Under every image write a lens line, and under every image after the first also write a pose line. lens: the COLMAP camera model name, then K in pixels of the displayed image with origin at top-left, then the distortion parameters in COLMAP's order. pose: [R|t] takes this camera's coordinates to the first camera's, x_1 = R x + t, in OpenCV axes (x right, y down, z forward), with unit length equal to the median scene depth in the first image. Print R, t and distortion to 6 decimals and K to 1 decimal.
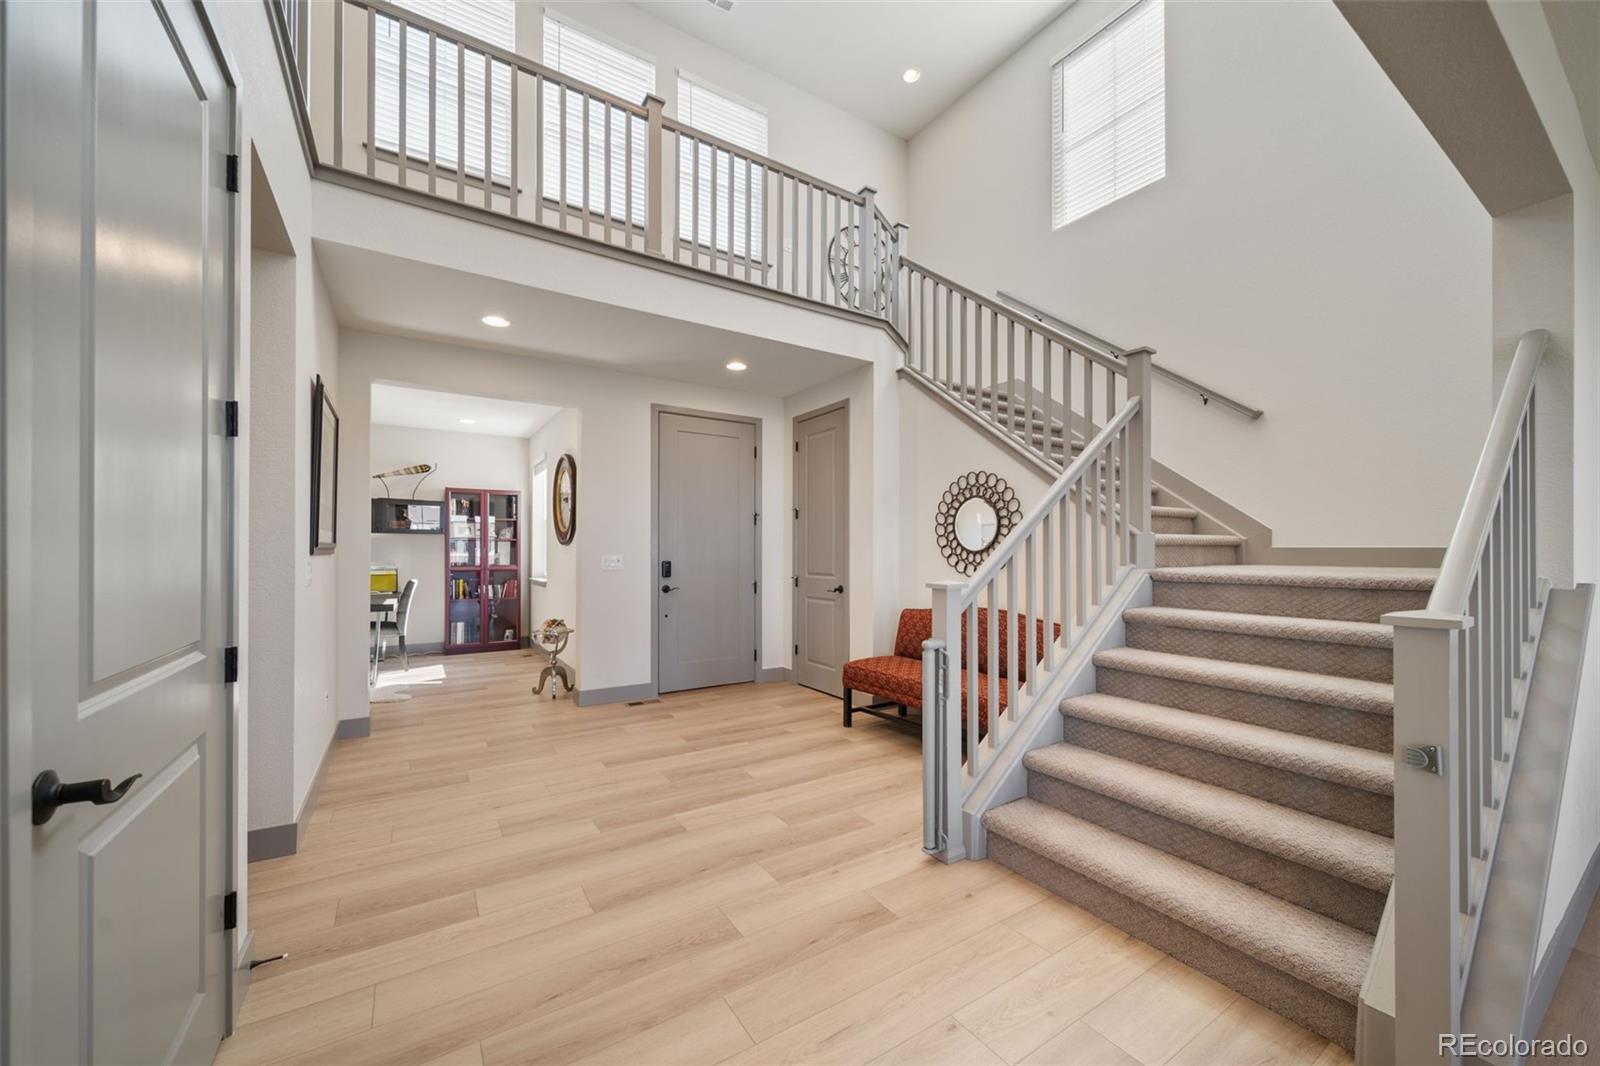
lens RADIAL K [[519.9, 0, 801.8], [0, 519.9, 546.3], [0, 0, 1]] dist [0.000444, -0.000008]
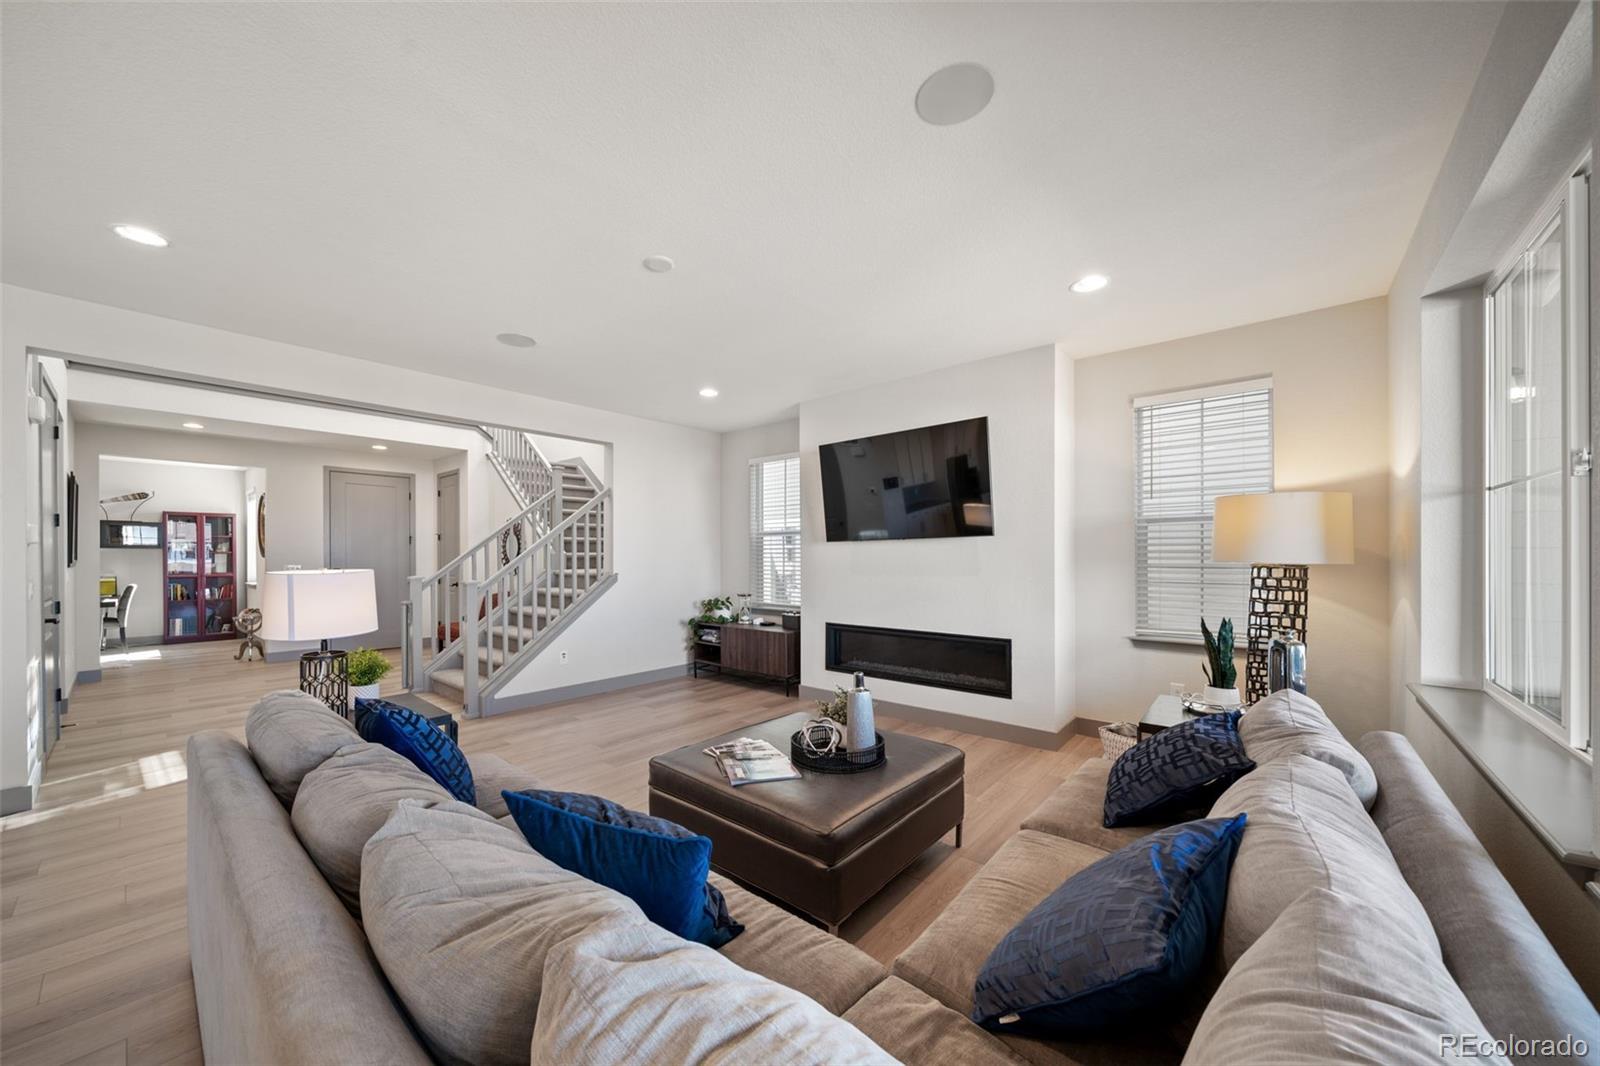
lens RADIAL K [[570.5, 0, 796.8], [0, 570.5, 554.1], [0, 0, 1]] dist [-0.000468, -0.000141]
pose [[0.974800, -0.002941, 0.223060, 0.511547], [0.001114, 0.999965, 0.008316, -0.020252], [-0.223076, -0.007858, 0.974769, -0.700480]]
